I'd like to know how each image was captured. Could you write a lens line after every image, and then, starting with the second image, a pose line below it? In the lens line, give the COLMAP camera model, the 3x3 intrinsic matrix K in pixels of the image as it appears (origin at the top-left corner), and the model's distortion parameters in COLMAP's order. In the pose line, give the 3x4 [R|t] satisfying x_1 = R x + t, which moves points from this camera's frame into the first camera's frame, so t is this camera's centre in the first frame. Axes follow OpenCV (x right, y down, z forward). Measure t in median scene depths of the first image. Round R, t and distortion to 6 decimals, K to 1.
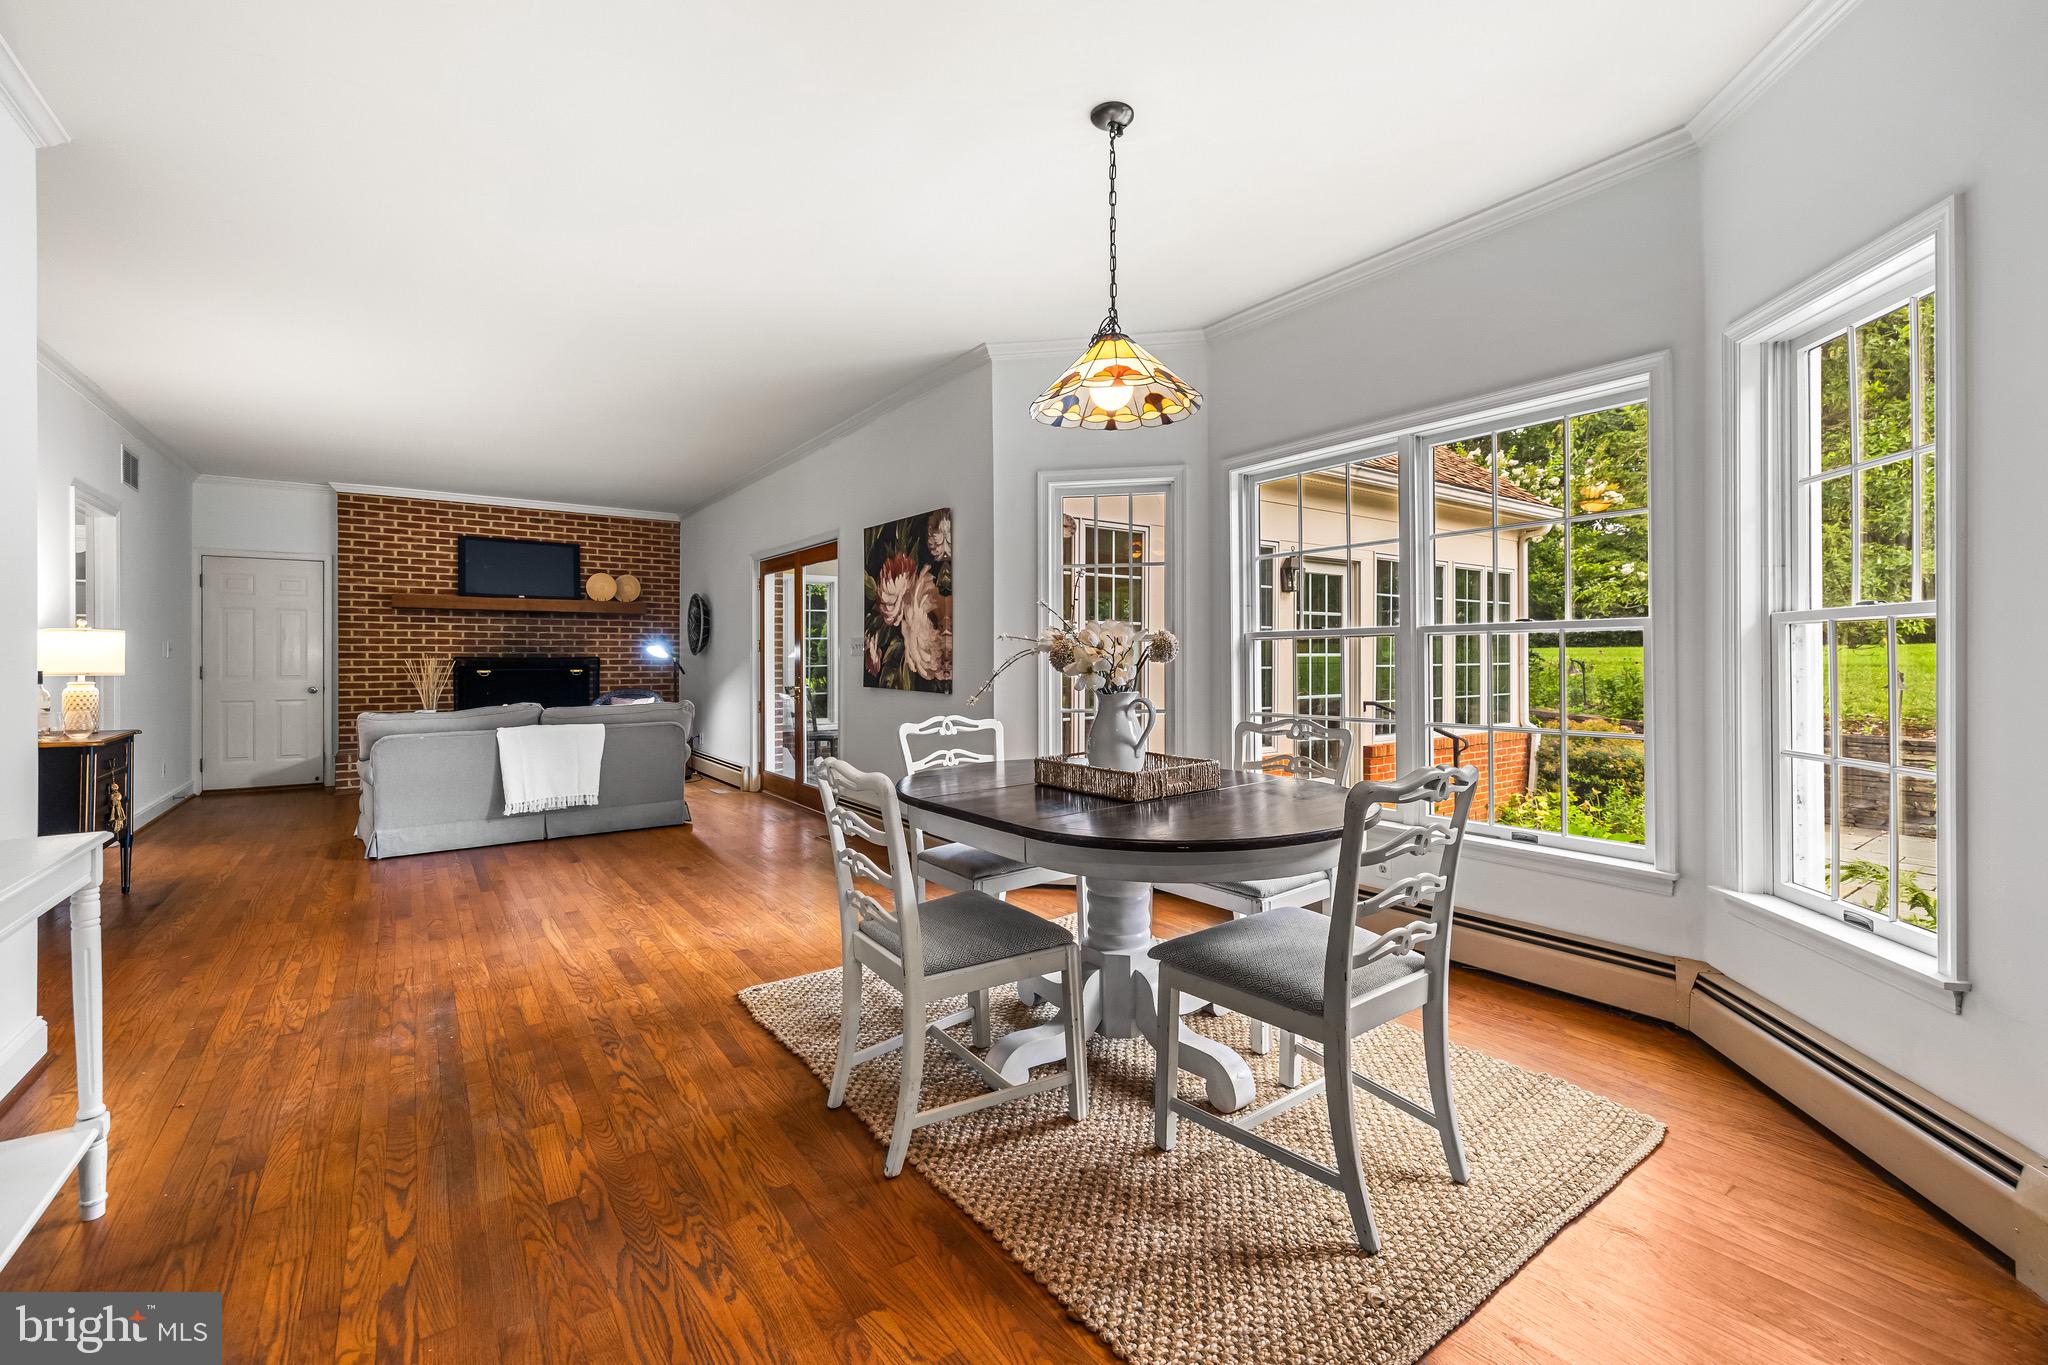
lens RADIAL K [[863.1, 0, 1020.9], [0, 863.1, 657.1], [0, 0, 1]] dist [0.001734, 0.000193]
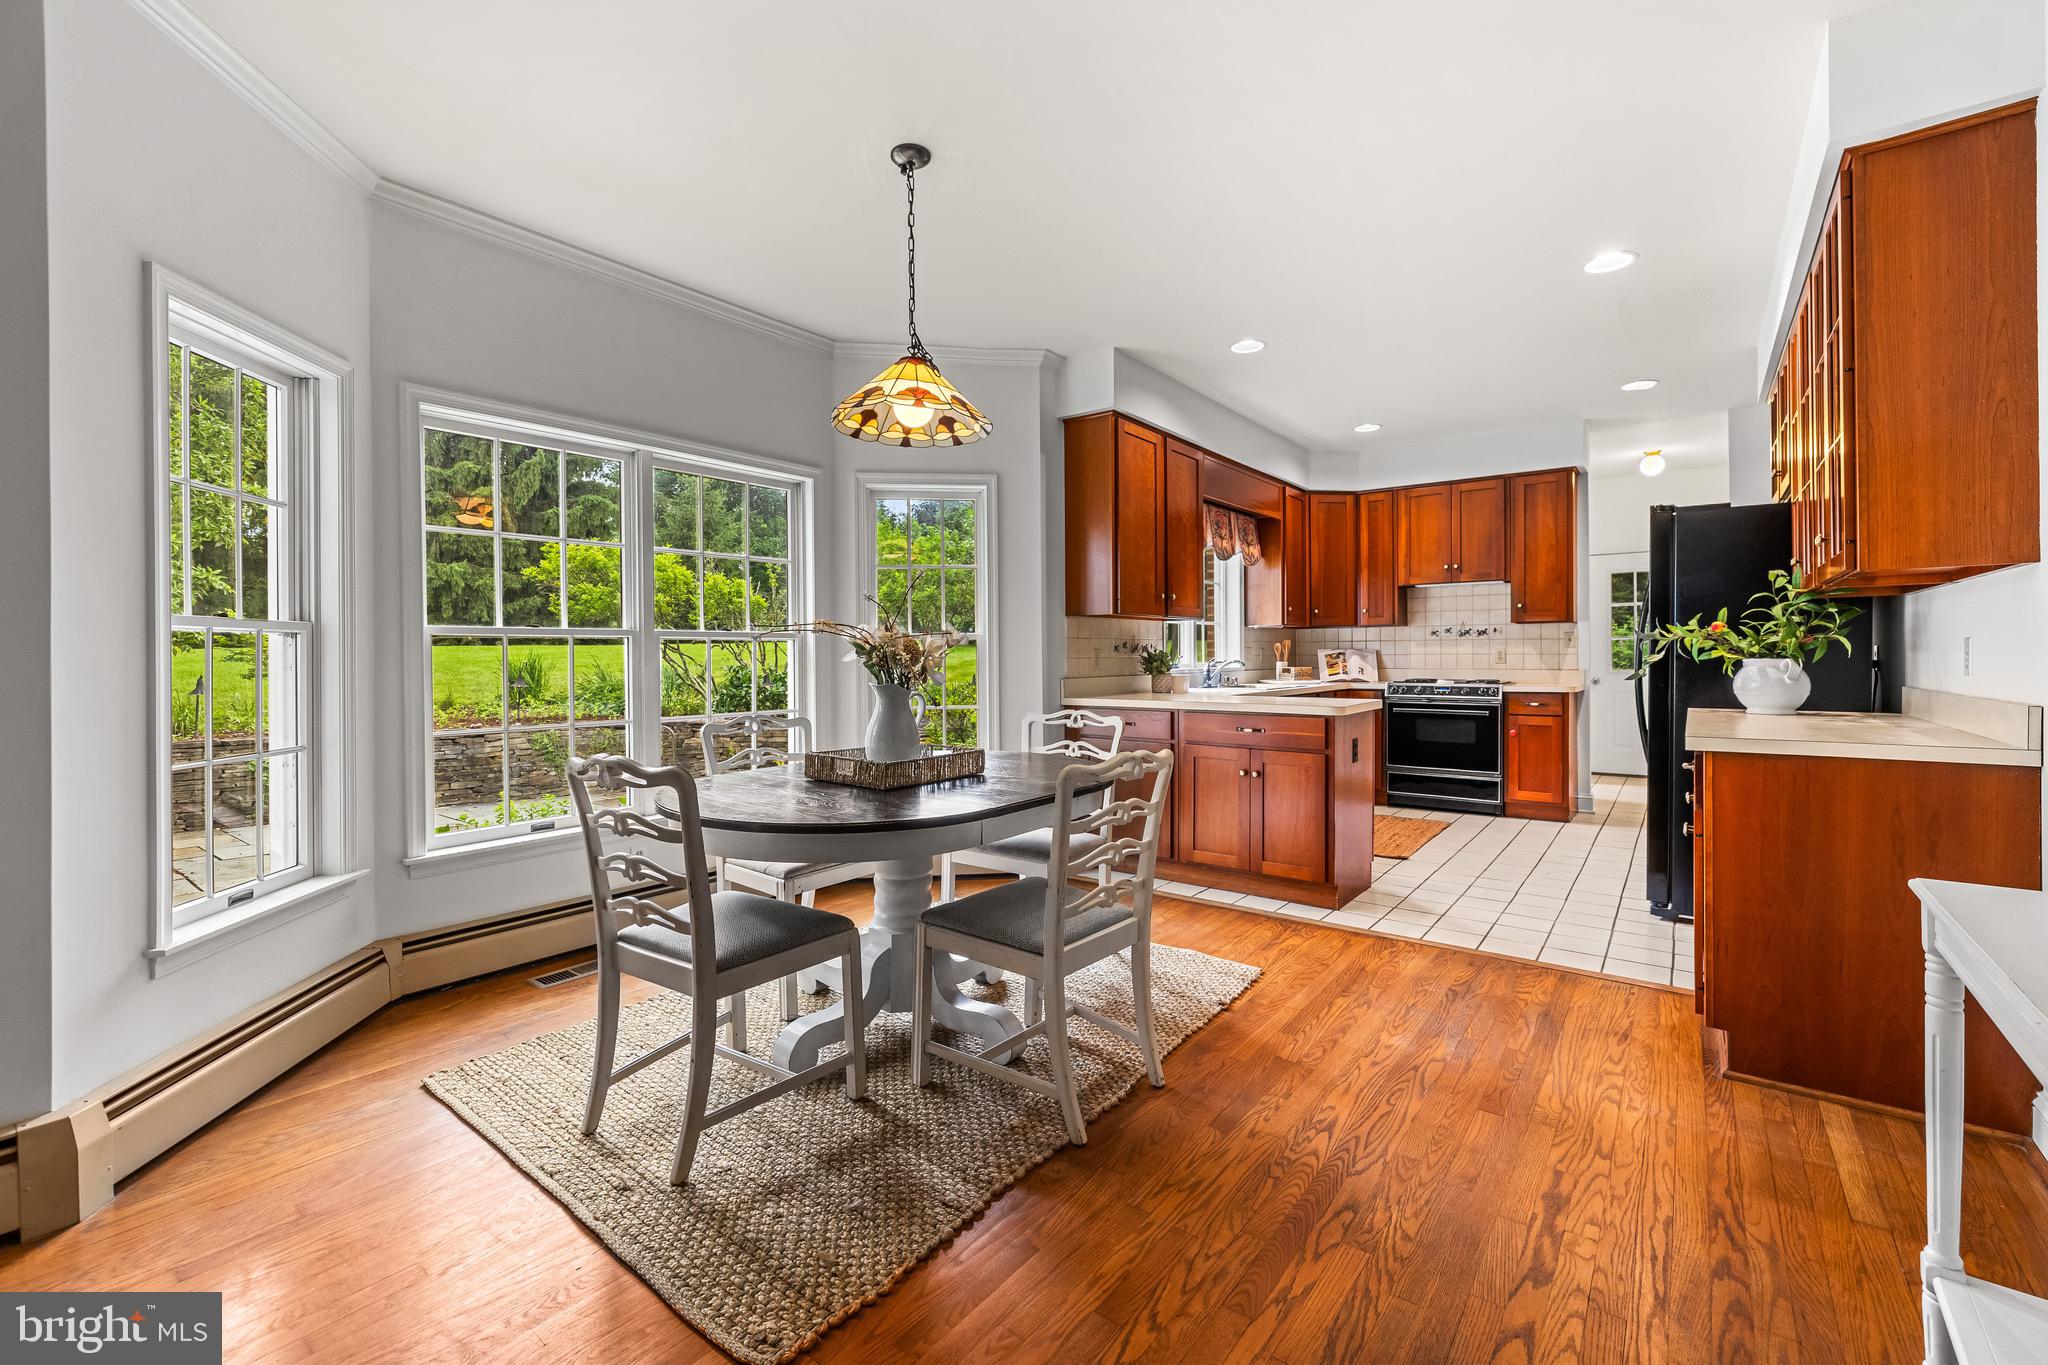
lens RADIAL K [[863.1, 0, 1010.3], [0, 863.1, 662.3], [0, 0, 1]] dist [0.001734, 0.000193]
pose [[-0.281123, -0.000989, 0.959671, -0.438427], [0.007315, 0.999968, 0.003173, 0.002424], [-0.959644, 0.007912, -0.281107, 0.539592]]
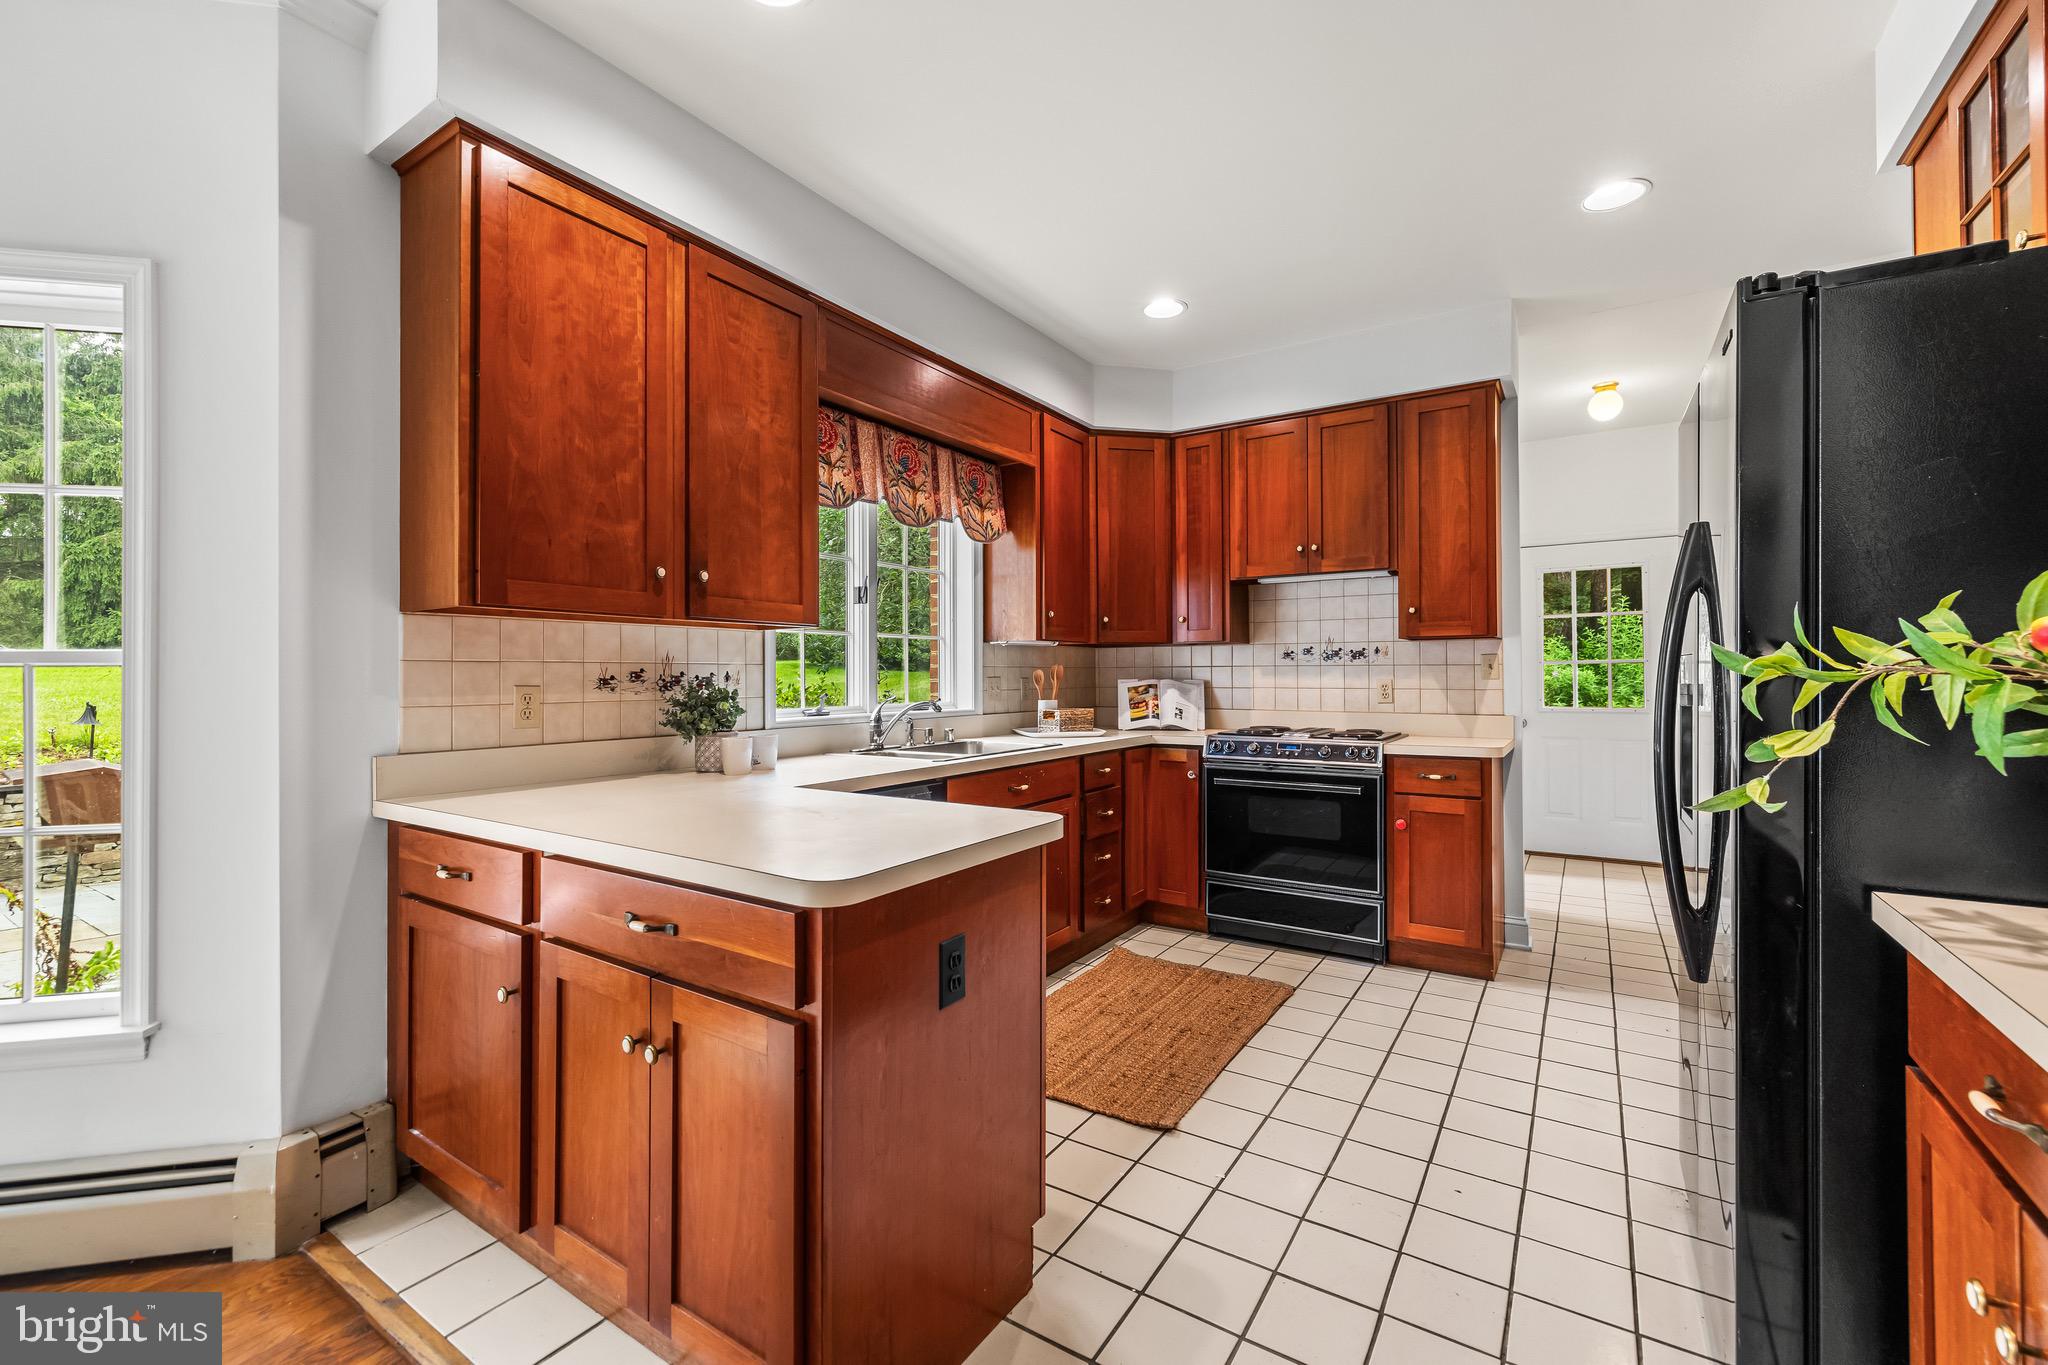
lens RADIAL K [[863.1, 0, 1010.8], [0, 863.1, 671.4], [0, 0, 1]] dist [0.001734, 0.000193]
pose [[-0.353680, 0.011577, 0.935295, -0.077554], [0.005525, 0.999932, -0.010288, -0.009204], [-0.935350, 0.001529, -0.353720, 0.131413]]
